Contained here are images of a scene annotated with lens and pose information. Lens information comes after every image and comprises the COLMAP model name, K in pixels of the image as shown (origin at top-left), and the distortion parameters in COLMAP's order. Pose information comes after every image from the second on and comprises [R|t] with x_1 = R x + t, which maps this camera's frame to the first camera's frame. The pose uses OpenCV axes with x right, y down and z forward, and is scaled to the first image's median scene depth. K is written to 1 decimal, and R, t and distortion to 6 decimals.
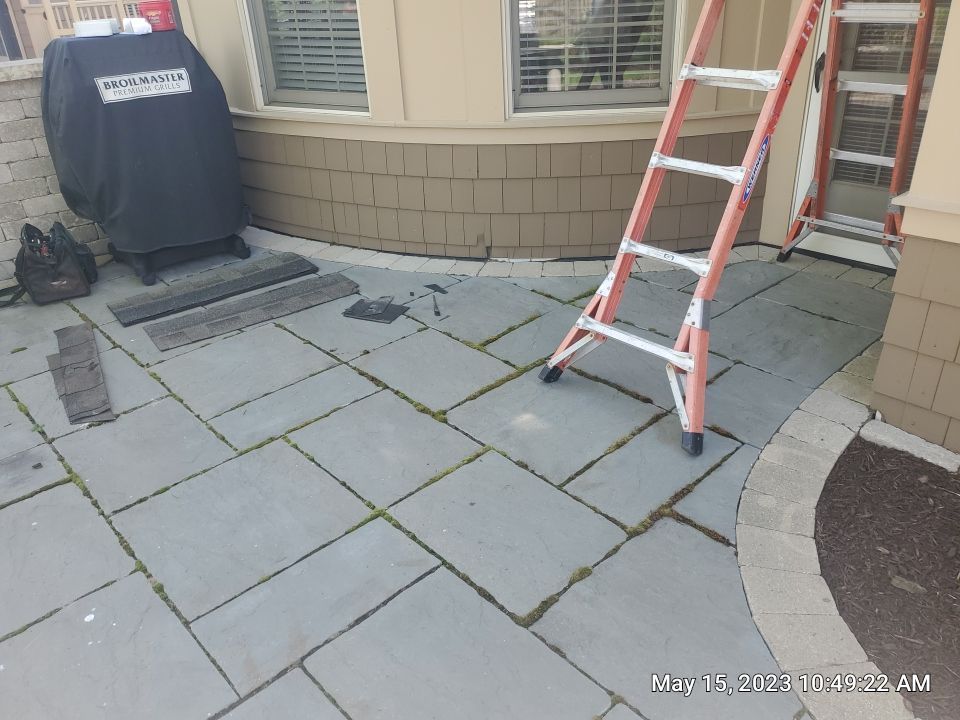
lens RADIAL K [[762.8, 0, 502.5], [0, 762.8, 360.7], [0, 0, 1]] dist [0.019719, 0.005127]
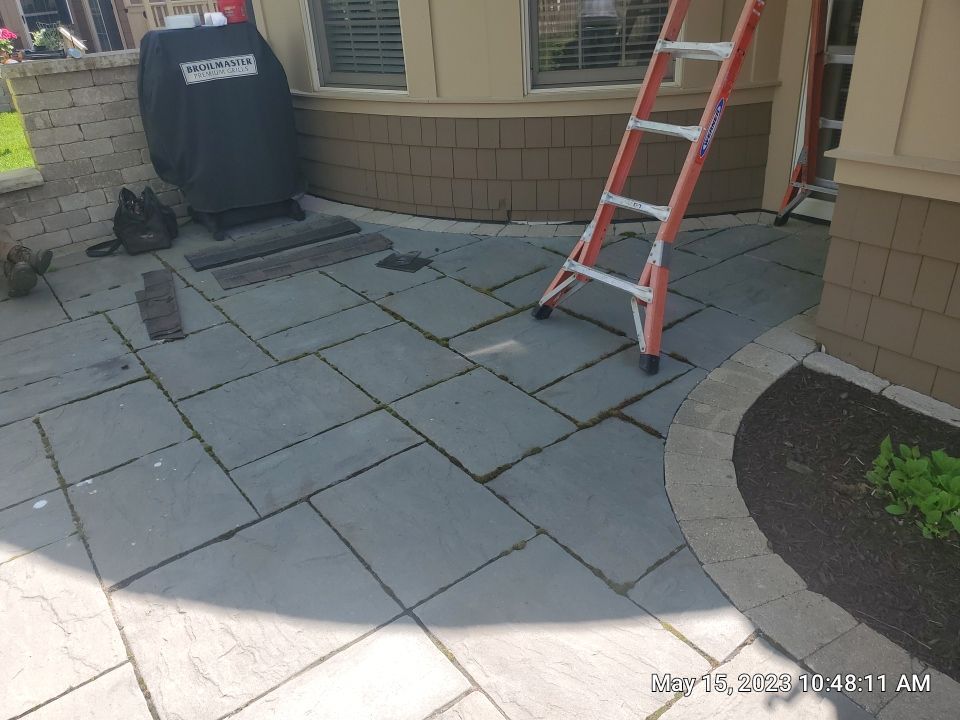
lens RADIAL K [[764.7, 0, 480.0], [0, 764.7, 360.0], [0, 0, 1]] dist [0.020580, 0.005500]
pose [[0.992429, 0.032057, -0.118566, 0.107256], [-0.031304, 0.999476, 0.008209, 0.082515], [0.118767, -0.004435, 0.992912, -0.159842]]
